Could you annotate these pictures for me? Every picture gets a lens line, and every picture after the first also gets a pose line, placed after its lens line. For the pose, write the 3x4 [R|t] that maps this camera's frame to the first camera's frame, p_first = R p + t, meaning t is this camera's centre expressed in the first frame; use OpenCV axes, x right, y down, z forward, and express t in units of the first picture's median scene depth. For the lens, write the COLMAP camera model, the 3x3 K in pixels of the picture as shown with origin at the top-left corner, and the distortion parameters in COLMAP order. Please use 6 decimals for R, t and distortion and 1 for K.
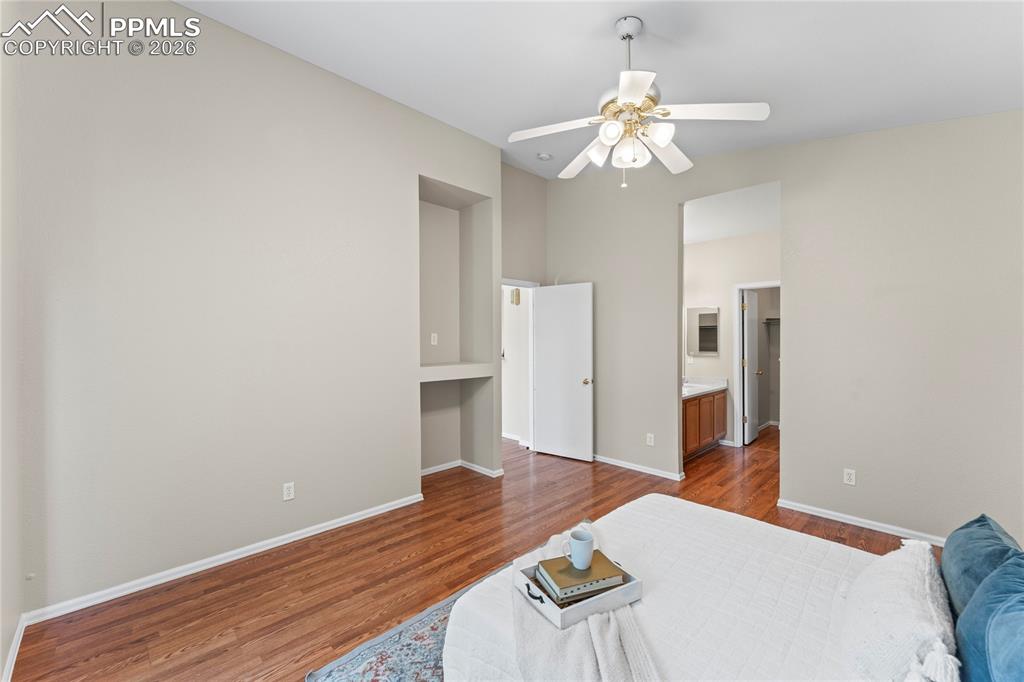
lens RADIAL K [[412.9, 0, 513.9], [0, 412.9, 337.2], [0, 0, 1]] dist [0.000589, 0.000630]
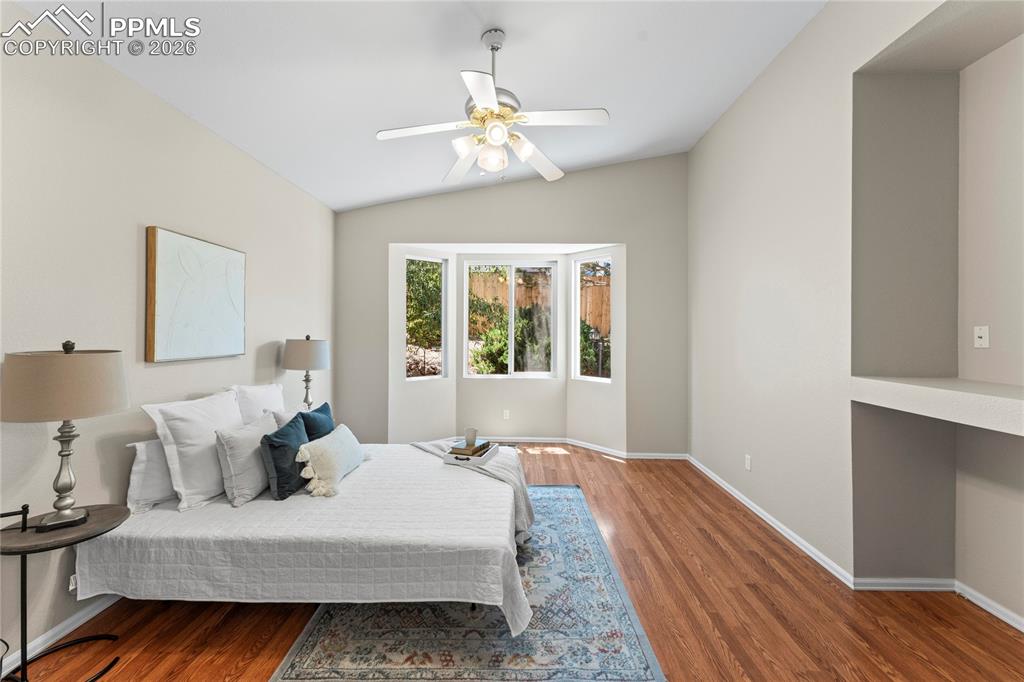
lens RADIAL K [[412.9, 0, 511.7], [0, 412.9, 334.8], [0, 0, 1]] dist [0.000589, 0.000630]
pose [[-0.718379, 0.001007, -0.695651, 0.749016], [-0.011288, 0.999850, 0.013104, 0.003965], [0.695560, 0.017266, -0.718260, 1.374991]]
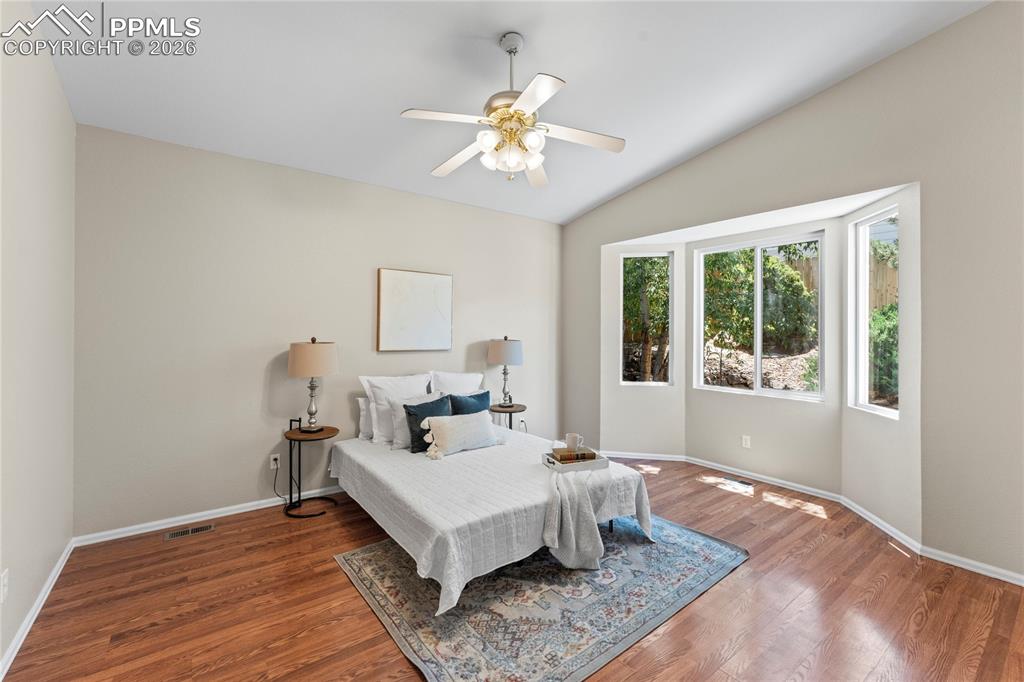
lens RADIAL K [[436.6, 0, 514.4], [0, 436.6, 333.6], [0, 0, 1]] dist [-0.003636, 0.000249]
pose [[-0.989951, -0.006844, 0.141247, 0.081326], [-0.005340, 0.999925, 0.011022, 0.002115], [-0.141312, 0.010157, -0.989913, 1.618926]]
